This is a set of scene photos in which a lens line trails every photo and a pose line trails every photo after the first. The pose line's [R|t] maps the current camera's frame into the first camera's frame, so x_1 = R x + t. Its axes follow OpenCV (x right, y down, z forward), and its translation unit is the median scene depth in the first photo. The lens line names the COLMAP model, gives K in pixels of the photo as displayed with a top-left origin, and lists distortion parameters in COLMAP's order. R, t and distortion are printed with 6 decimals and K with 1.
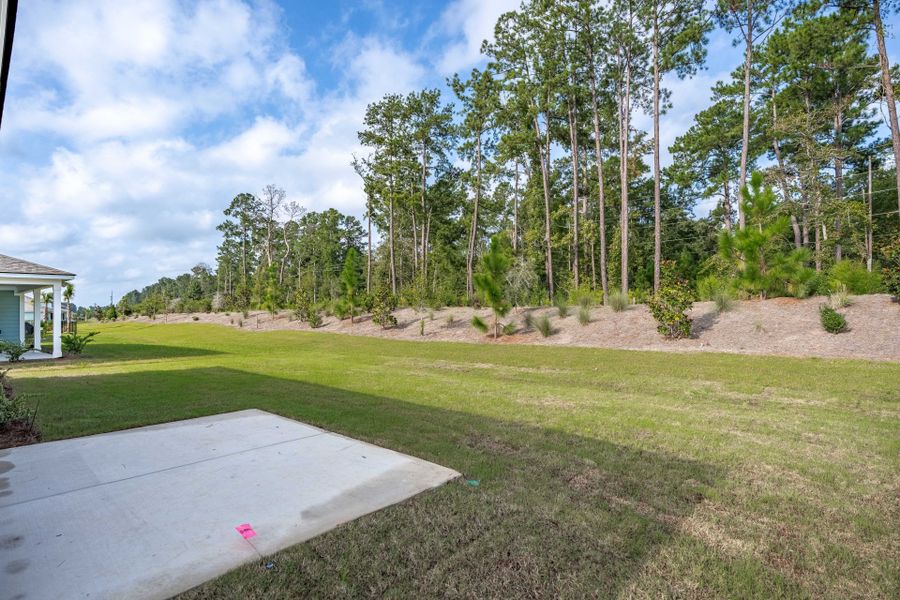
lens RADIAL K [[440.6, 0, 450.0], [0, 440.6, 300.0], [0, 0, 1]] dist [-0.022939, 0.000189]
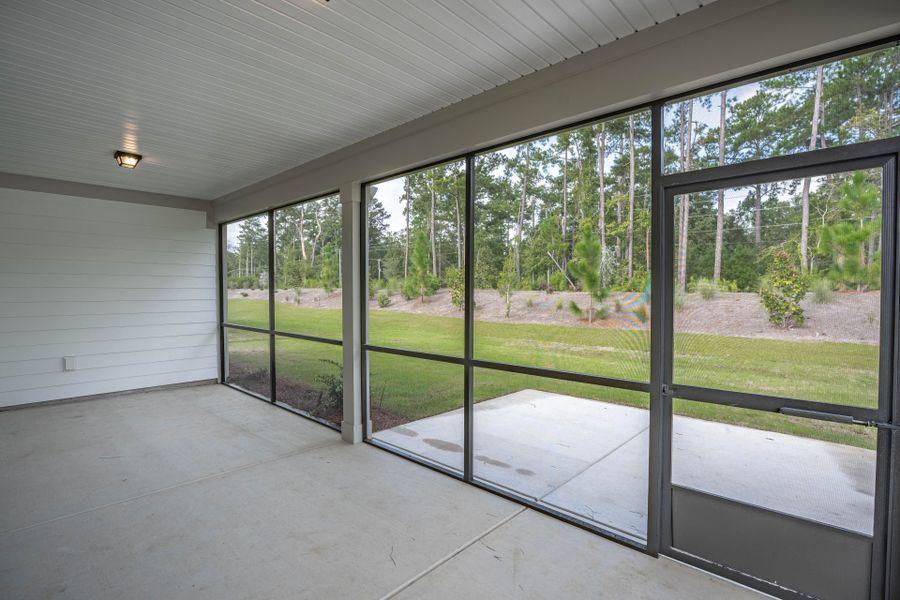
lens RADIAL K [[423.5, 0, 450.0], [0, 423.5, 300.0], [0, 0, 1]] dist [-0.020274, 0.000571]
pose [[0.999703, 0.023971, -0.004441, -0.138749], [-0.023750, 0.998729, 0.044449, -0.001632], [0.005501, -0.044330, 0.999002, -0.002665]]
